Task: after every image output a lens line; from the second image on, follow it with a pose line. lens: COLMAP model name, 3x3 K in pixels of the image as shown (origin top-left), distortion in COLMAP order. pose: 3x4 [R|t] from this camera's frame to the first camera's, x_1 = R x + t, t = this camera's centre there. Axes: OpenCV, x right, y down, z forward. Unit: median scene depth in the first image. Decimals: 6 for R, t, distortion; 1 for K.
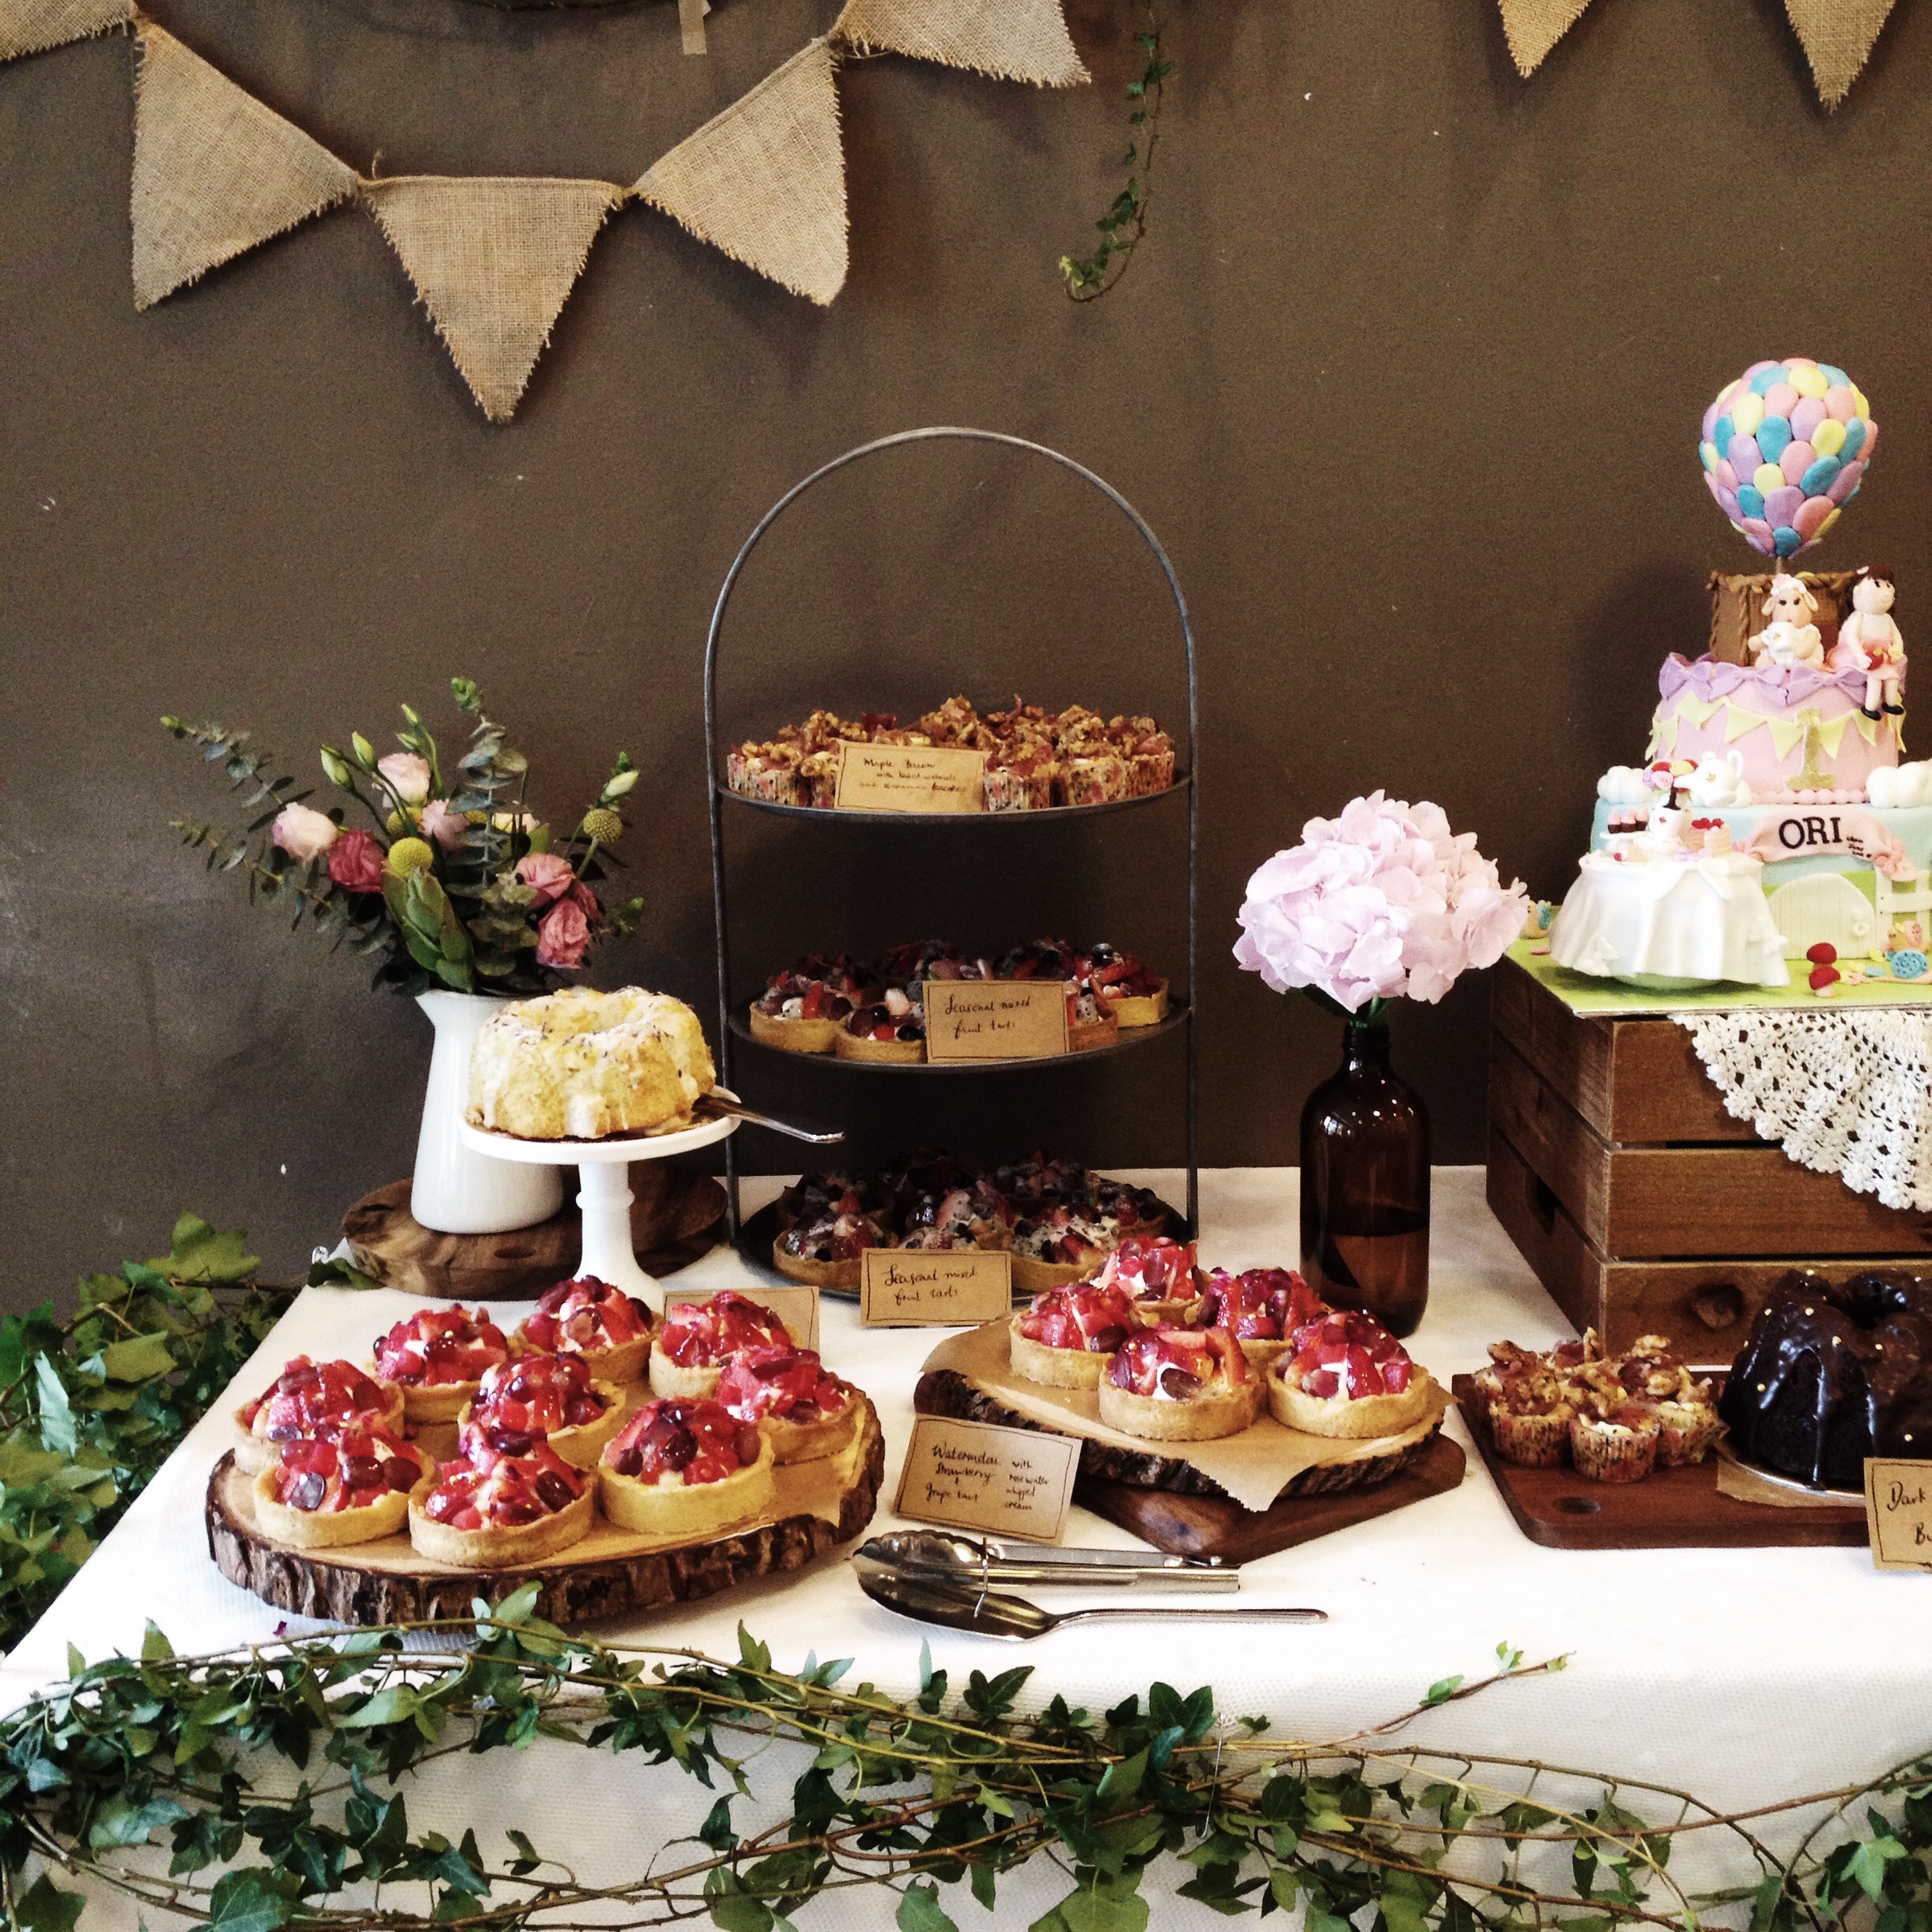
lens RADIAL K [[2414.6, 0, 966.0], [0, 2414.6, 966.0], [0, 0, 1]] dist [0.158453, -0.380632]
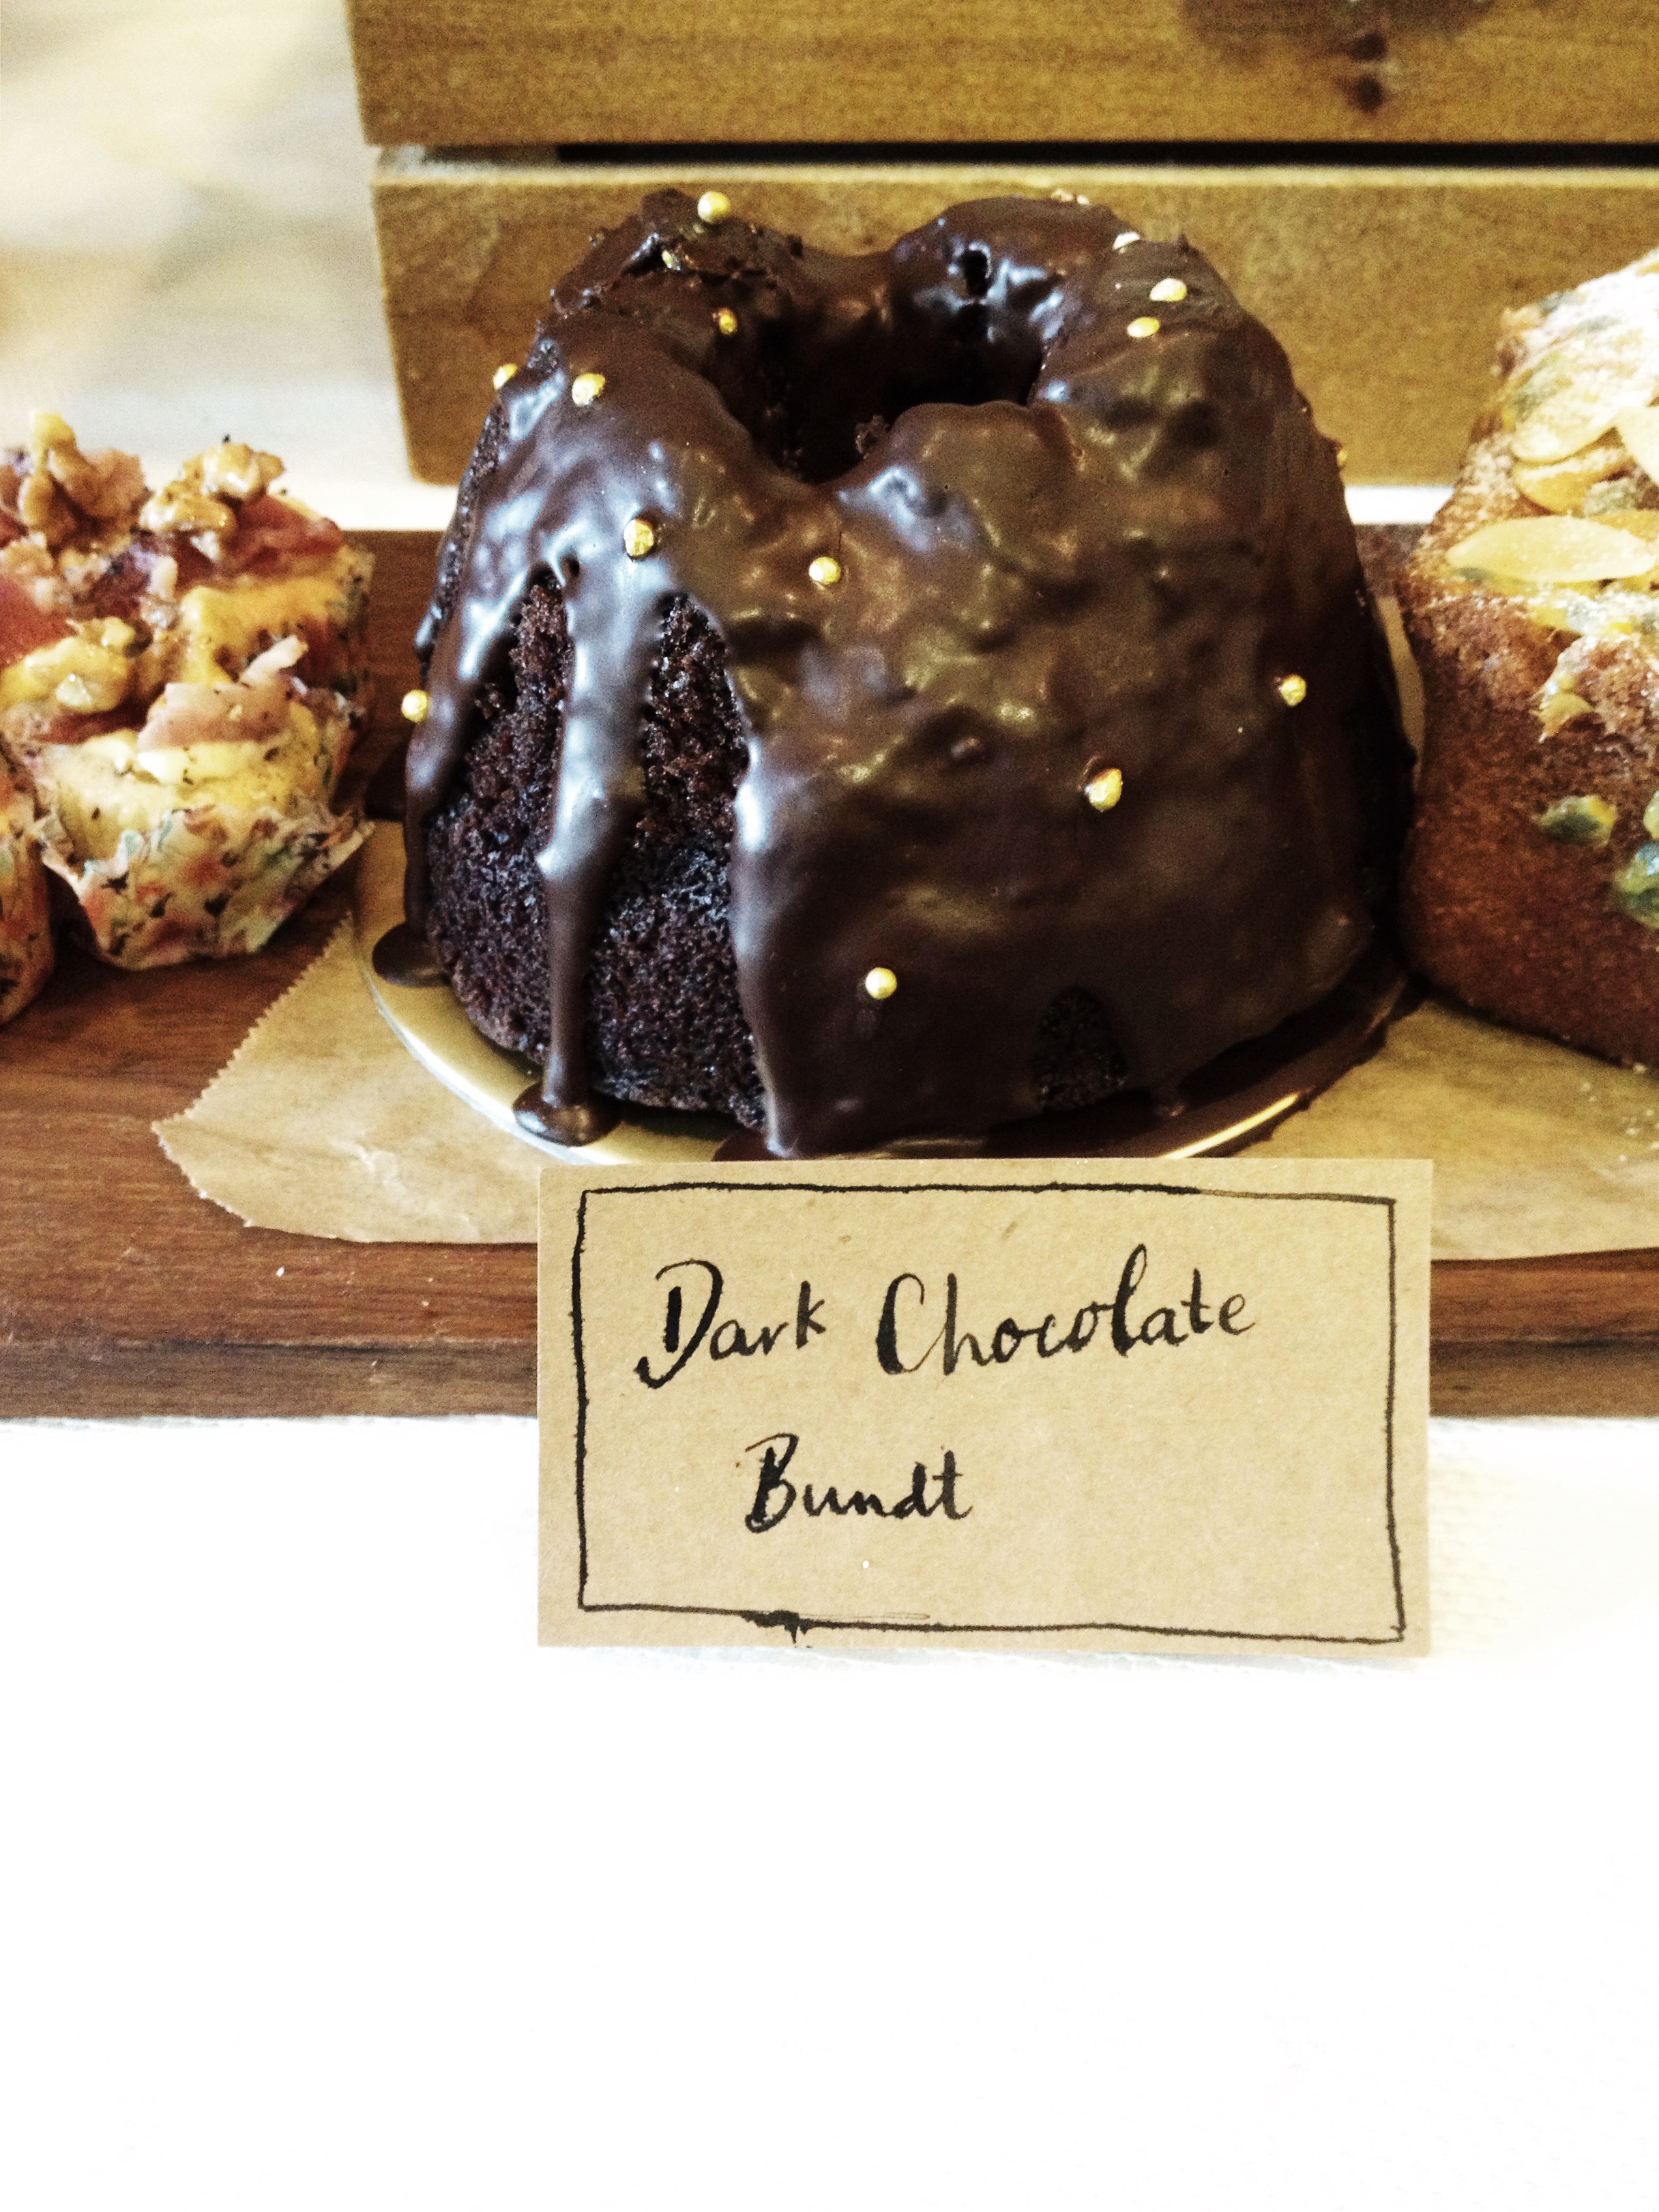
lens RADIAL K [[2108.4, 0, 827.5], [0, 2108.4, 1113.5], [0, 0, 1]] dist [0.135850, -0.313015]
pose [[0.999771, 0.010887, 0.018426, 0.325481], [-0.018690, 0.863571, 0.503880, 0.088444], [-0.010426, -0.504109, 0.863577, 0.711306]]
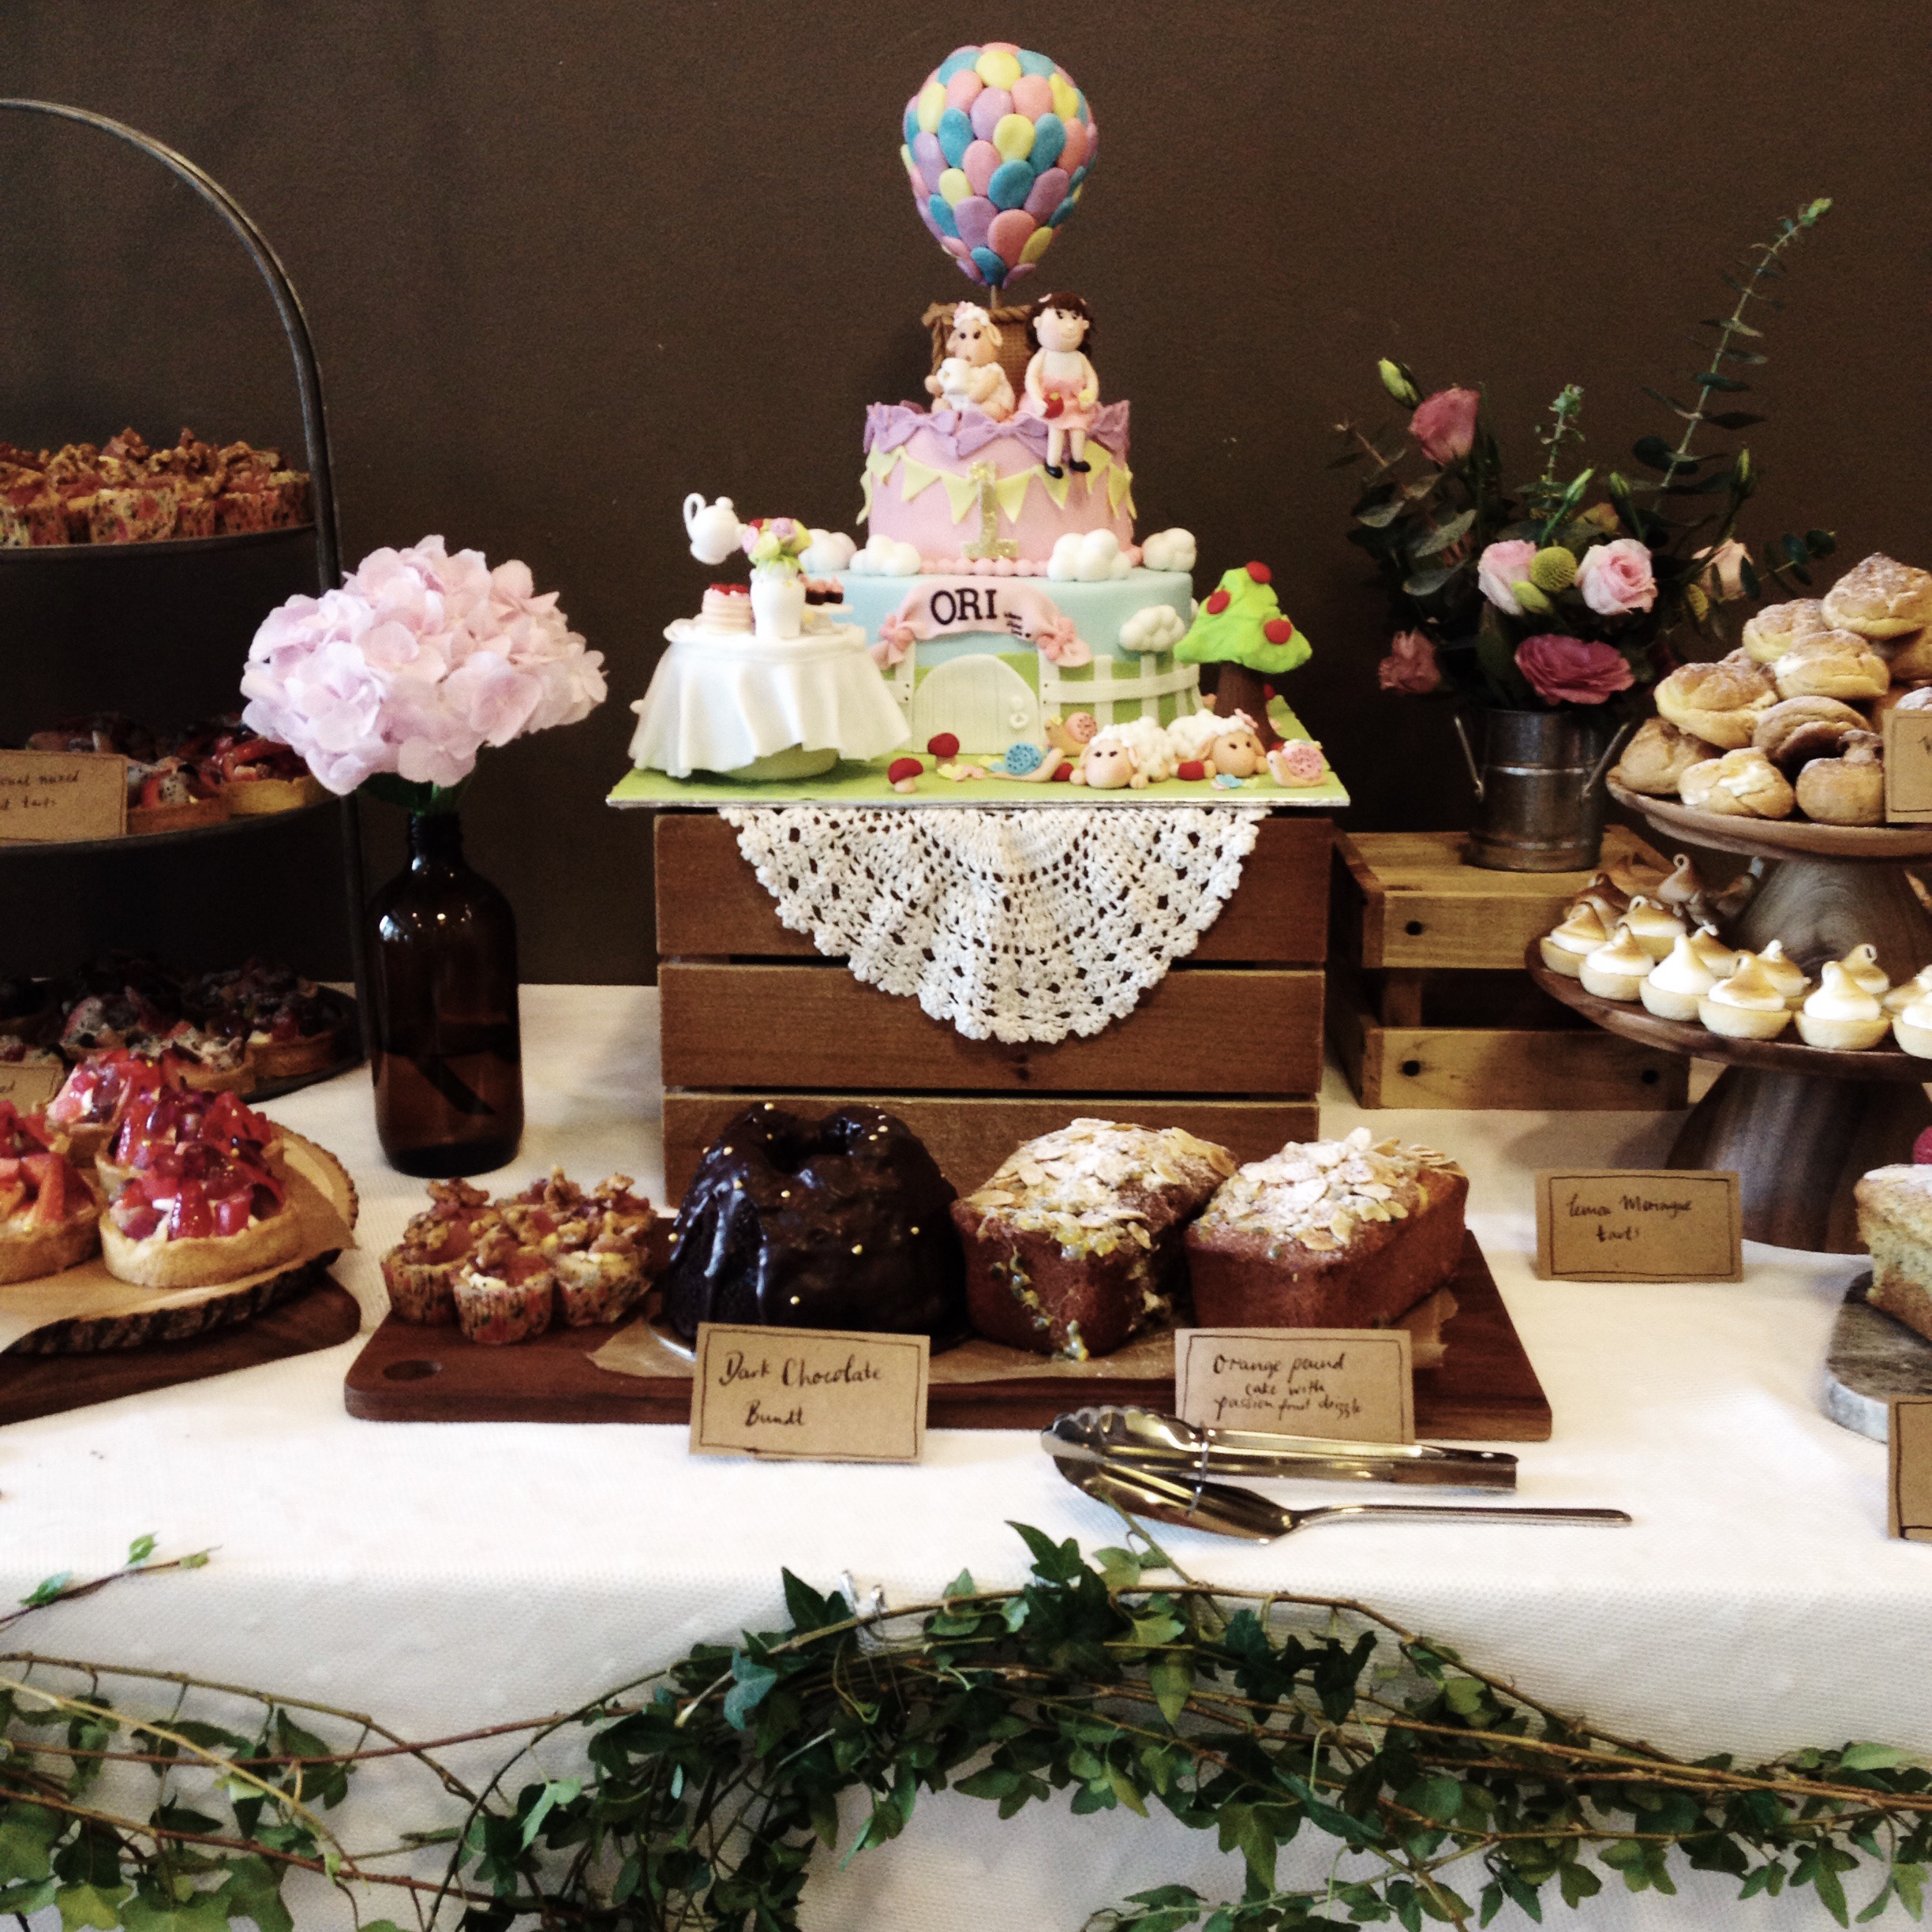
lens RADIAL K [[2414.6, 0, 966.0], [0, 2414.6, 966.0], [0, 0, 1]] dist [0.158453, -0.380632]
pose [[0.999223, 0.030084, -0.025474, 0.399776], [-0.028339, 0.997396, 0.066314, 0.016598], [0.027403, -0.065540, 0.997474, 0.147983]]
